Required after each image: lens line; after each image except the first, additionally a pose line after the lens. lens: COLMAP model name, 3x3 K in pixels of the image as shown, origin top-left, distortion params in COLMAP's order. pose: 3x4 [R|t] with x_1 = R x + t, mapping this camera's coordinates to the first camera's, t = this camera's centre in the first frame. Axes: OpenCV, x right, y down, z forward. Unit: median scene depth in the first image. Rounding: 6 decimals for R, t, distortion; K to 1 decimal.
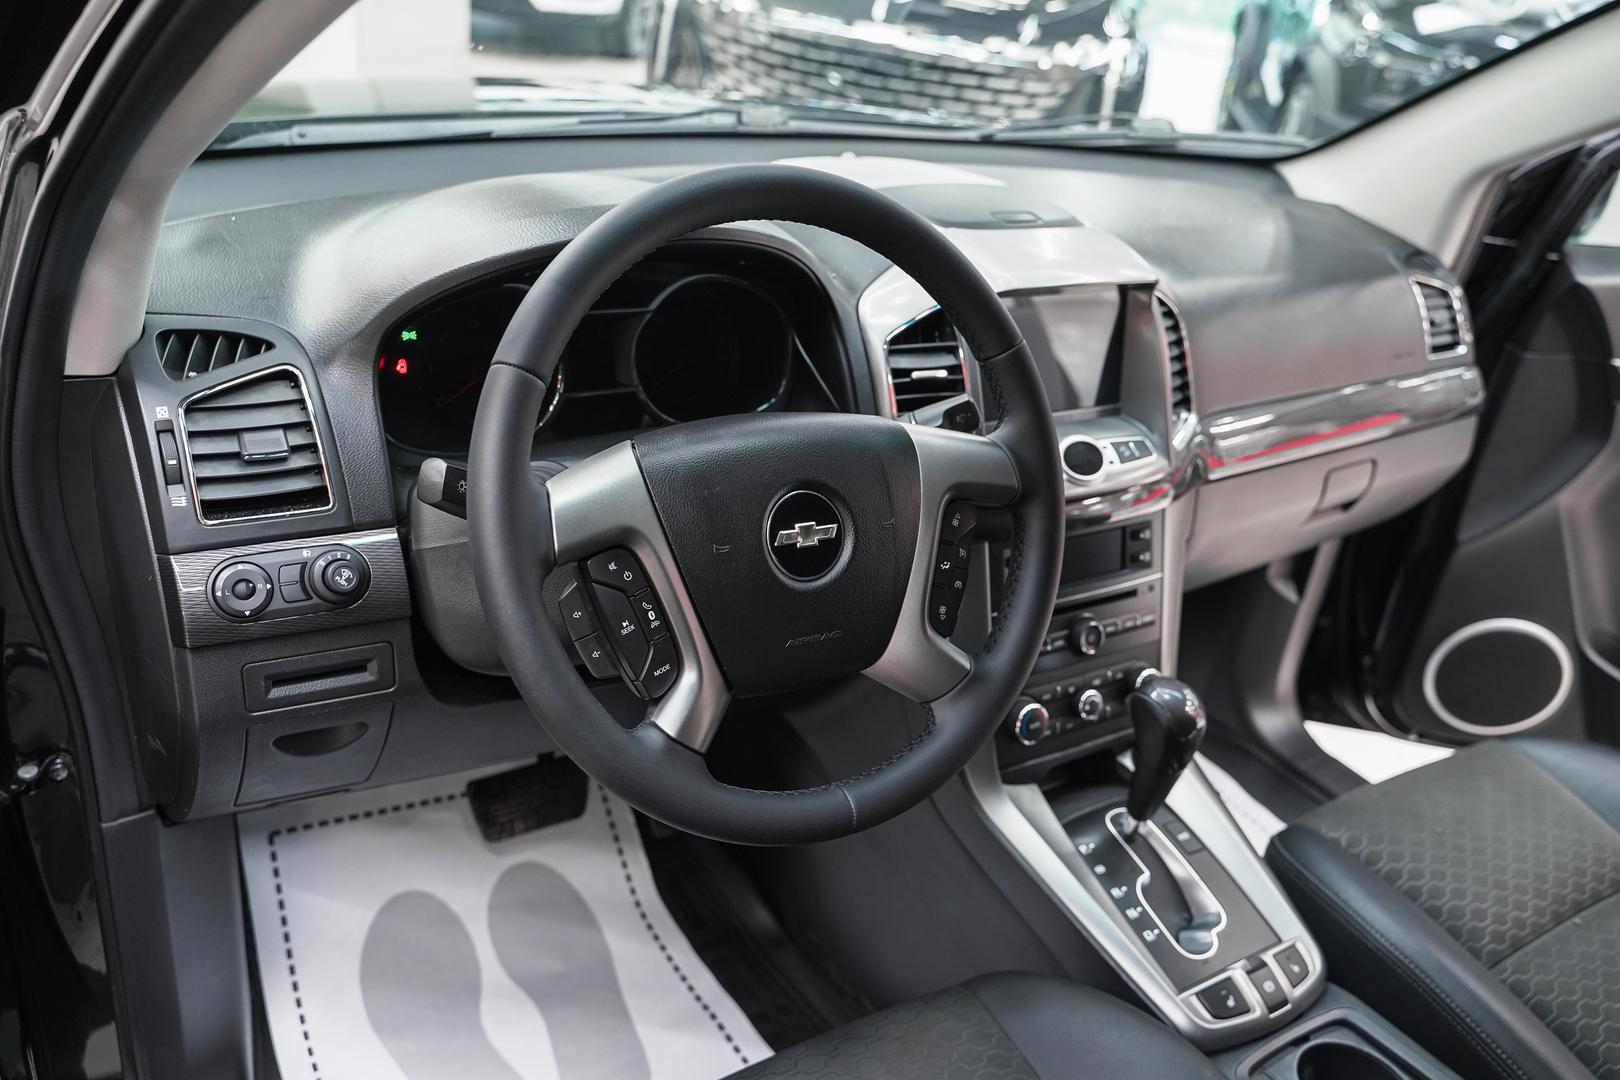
lens RADIAL K [[1316.7, 0, 810.0], [0, 1316.7, 540.0], [0, 0, 1]] dist [-0.011345, 0.001523]
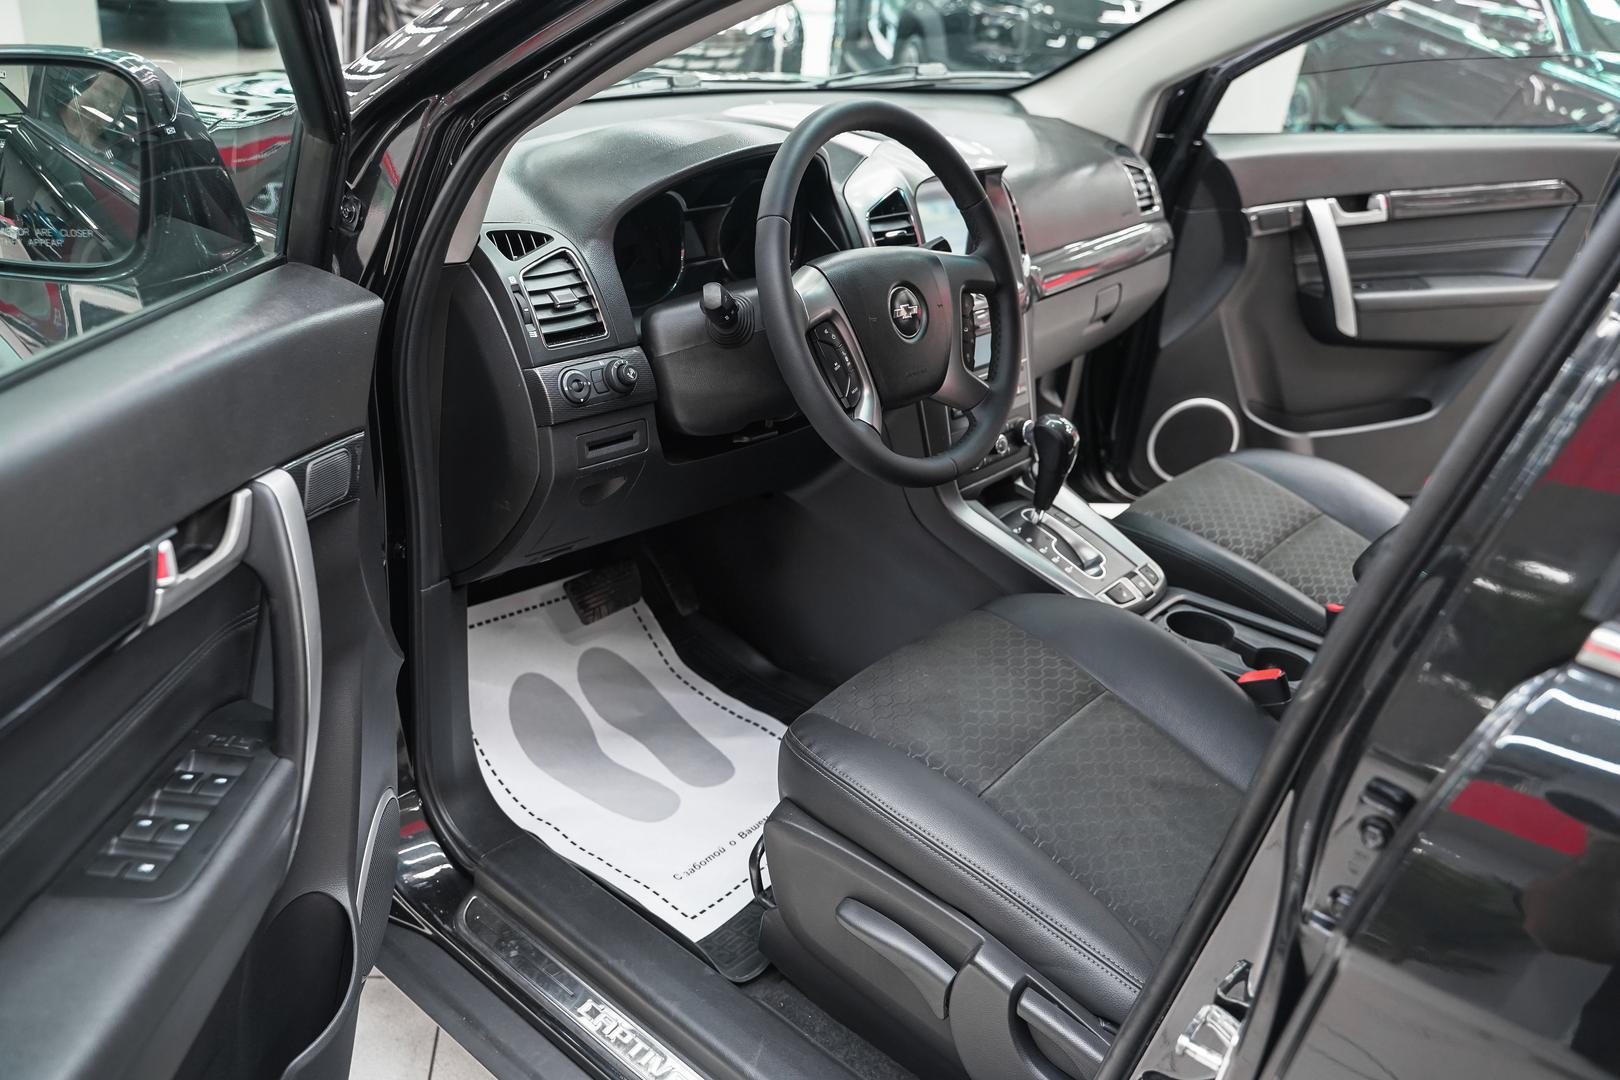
lens RADIAL K [[1286.8, 0, 801.0], [0, 1286.8, 539.3], [0, 0, 1]] dist [-0.011782, 0.003711]
pose [[0.956238, -0.151515, 0.250304, -0.384556], [0.144330, 0.988416, 0.046929, 0.122644], [-0.254515, -0.008749, 0.967029, -0.383198]]
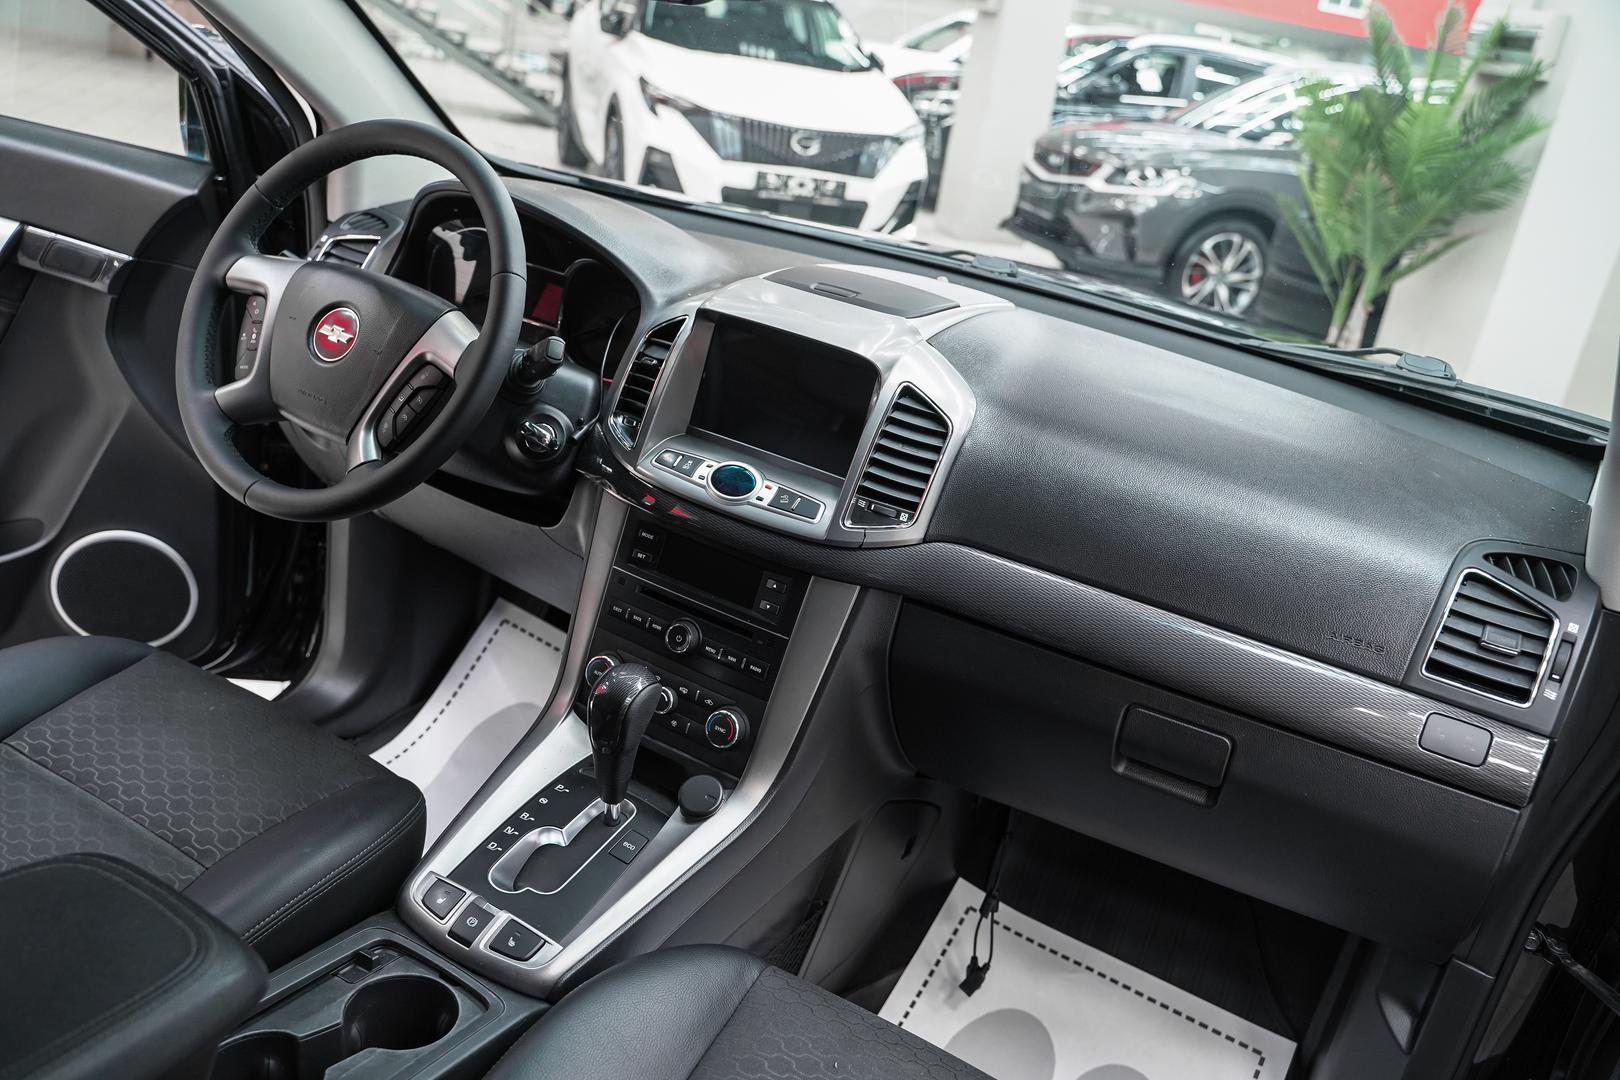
lens RADIAL K [[1286.8, 0, 801.0], [0, 1286.8, 539.3], [0, 0, 1]] dist [-0.011782, 0.003711]
pose [[0.451175, 0.275389, -0.848883, 1.053036], [-0.494895, 0.868749, 0.018801, -0.061338], [0.742644, 0.411626, 0.528247, 0.446720]]
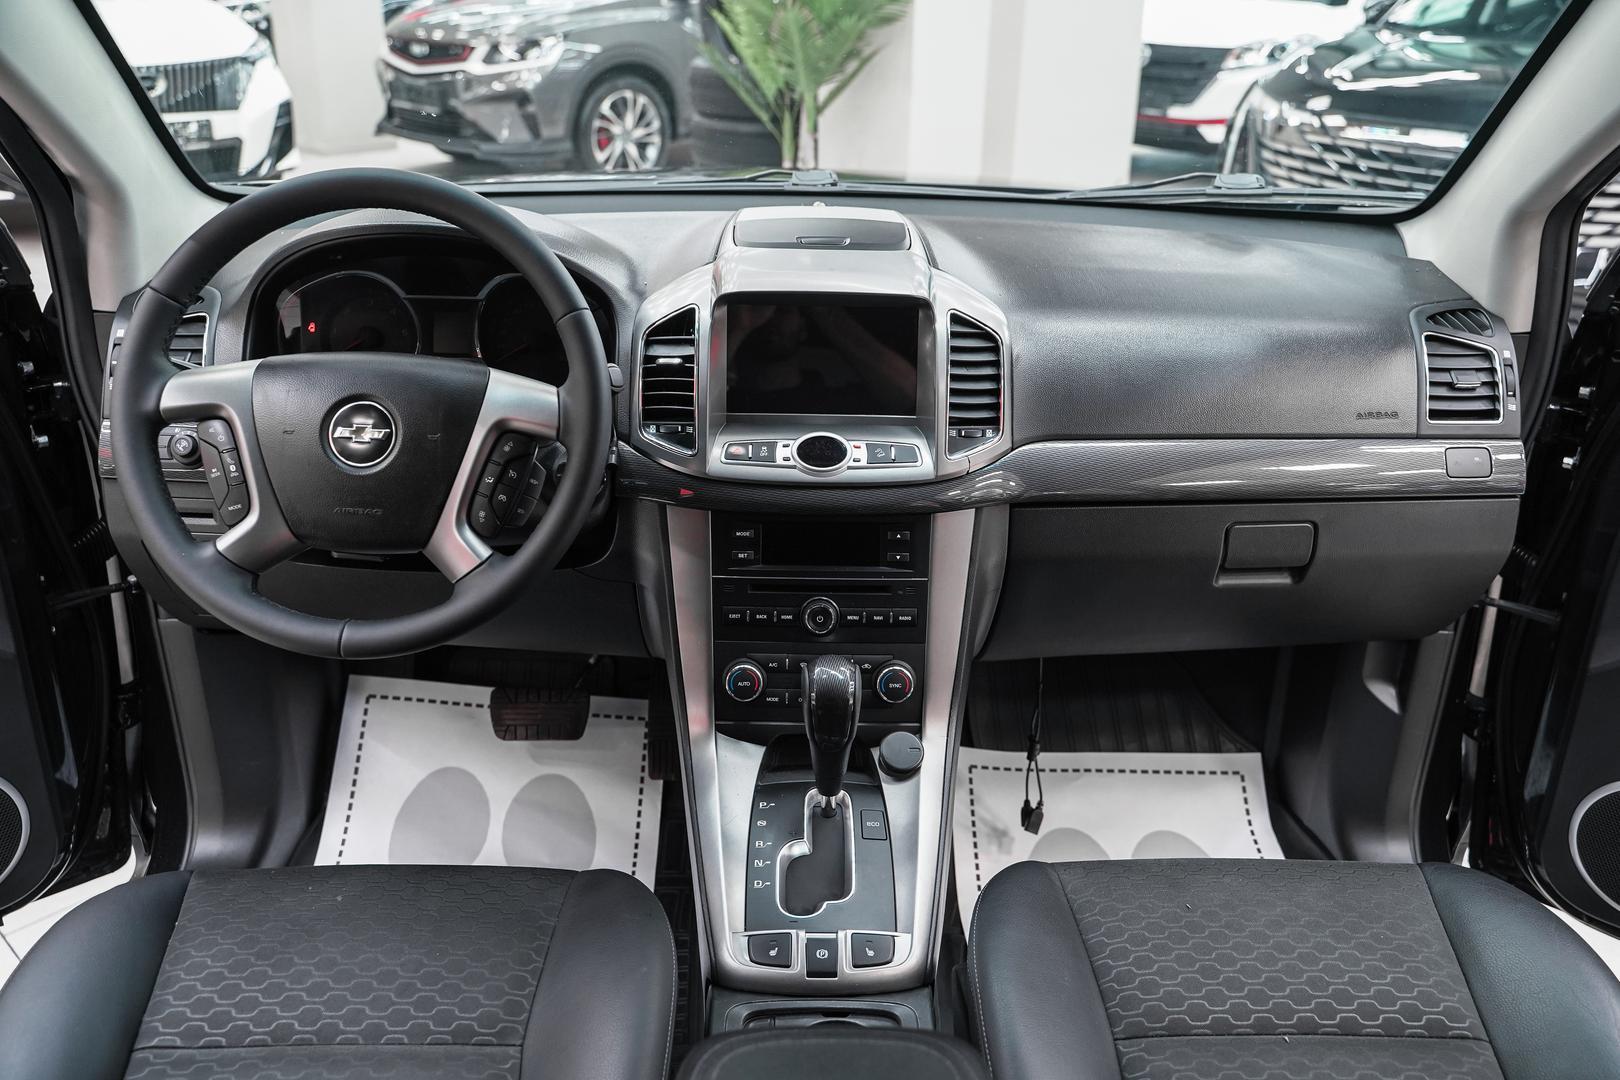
lens RADIAL K [[1316.7, 0, 810.0], [0, 1316.7, 540.0], [0, 0, 1]] dist [-0.011345, 0.001523]
pose [[0.838328, 0.112278, -0.533479, 0.721174], [-0.165504, 0.984794, -0.052816, 0.064006], [0.519436, 0.132570, 0.844163, 0.067363]]
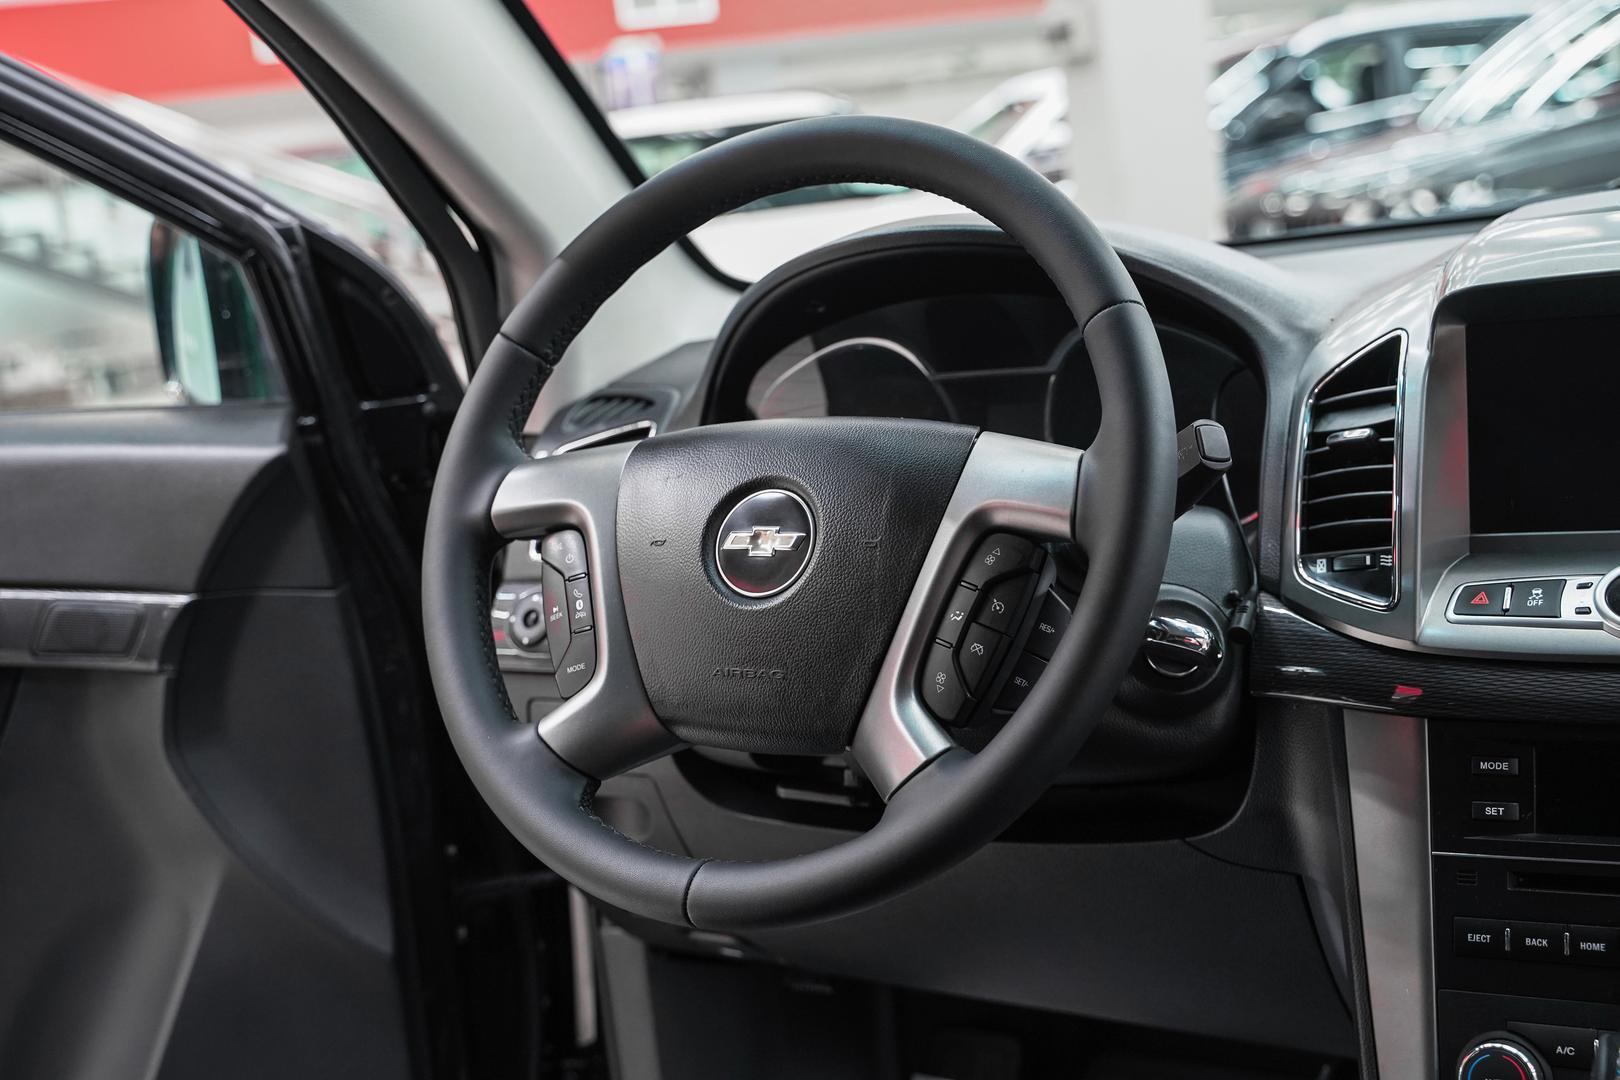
lens RADIAL K [[2077.4, 0, 779.6], [0, 2077.4, 485.7], [0, 0, 1]] dist [0.007431, -0.031030]
pose [[0.440740, -0.061014, -0.895559, 0.726115], [-0.246836, 0.950987, -0.186268, 0.125877], [0.863030, 0.303152, 0.404078, 0.312357]]
